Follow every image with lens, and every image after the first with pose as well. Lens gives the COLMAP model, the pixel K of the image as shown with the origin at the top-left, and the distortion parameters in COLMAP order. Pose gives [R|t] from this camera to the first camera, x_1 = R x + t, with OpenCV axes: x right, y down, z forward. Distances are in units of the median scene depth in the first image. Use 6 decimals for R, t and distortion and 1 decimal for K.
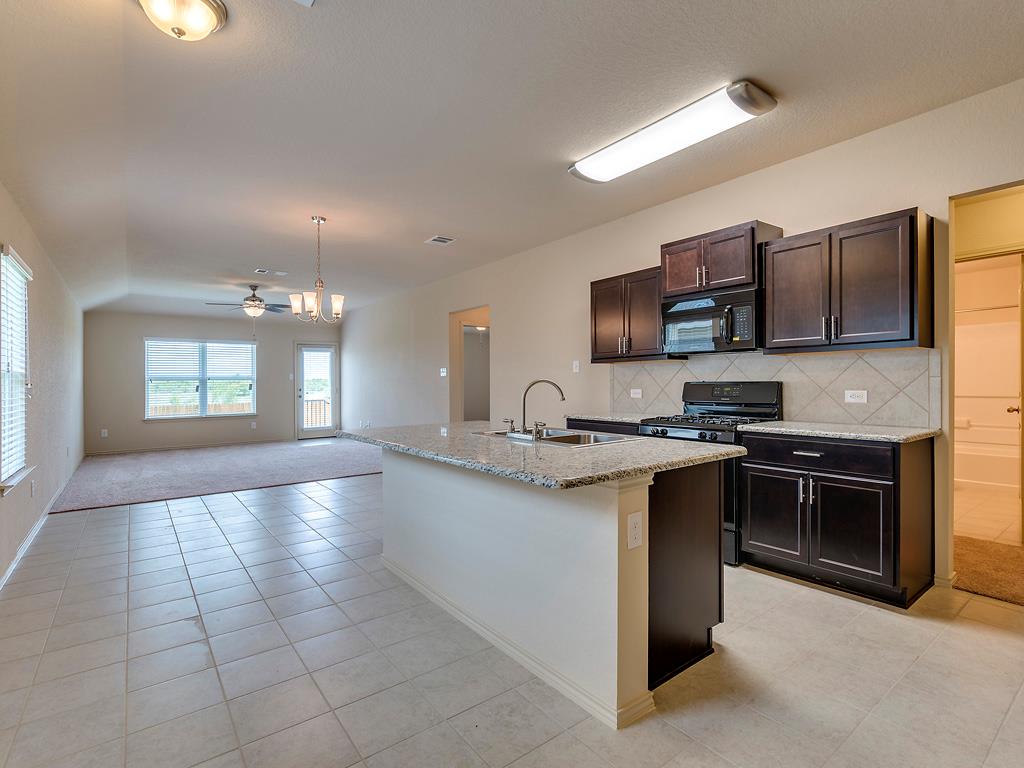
lens RADIAL K [[496.6, 0, 515.1], [0, 496.6, 379.0], [0, 0, 1]] dist [0.002100, -0.000552]
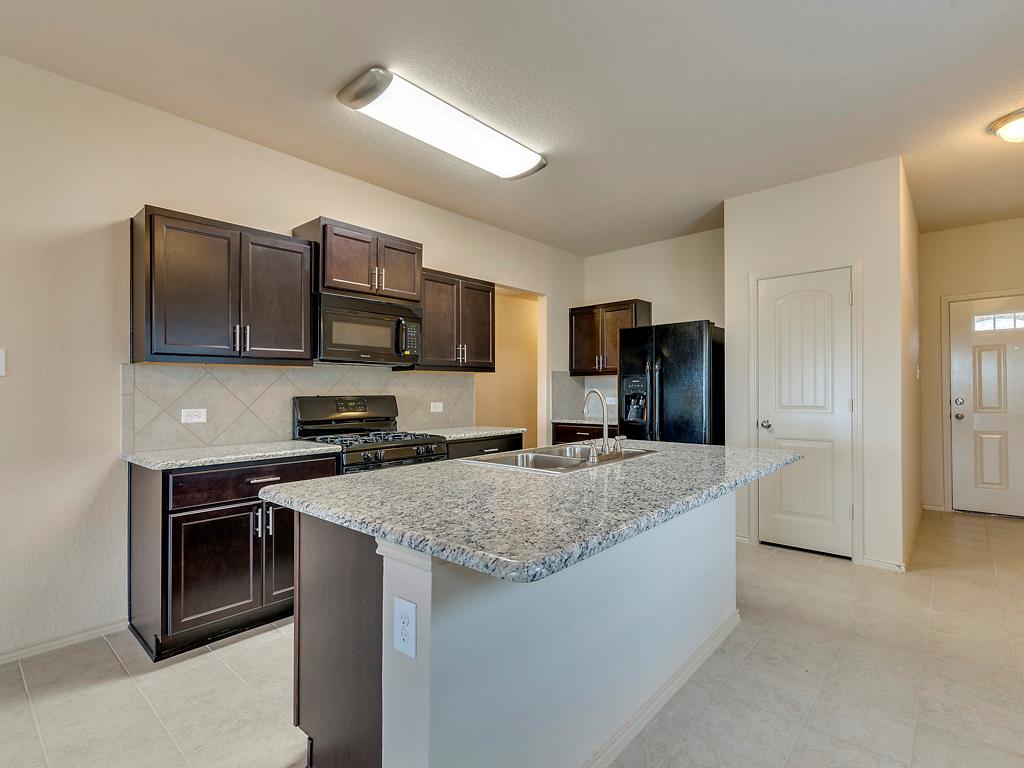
lens RADIAL K [[496.6, 0, 511.1], [0, 496.6, 392.9], [0, 0, 1]] dist [0.002100, -0.000552]
pose [[-0.187398, 0.011203, 0.982220, -0.528057], [0.004034, 0.999935, -0.010636, 0.010864], [-0.982276, 0.001969, -0.187431, 0.891276]]
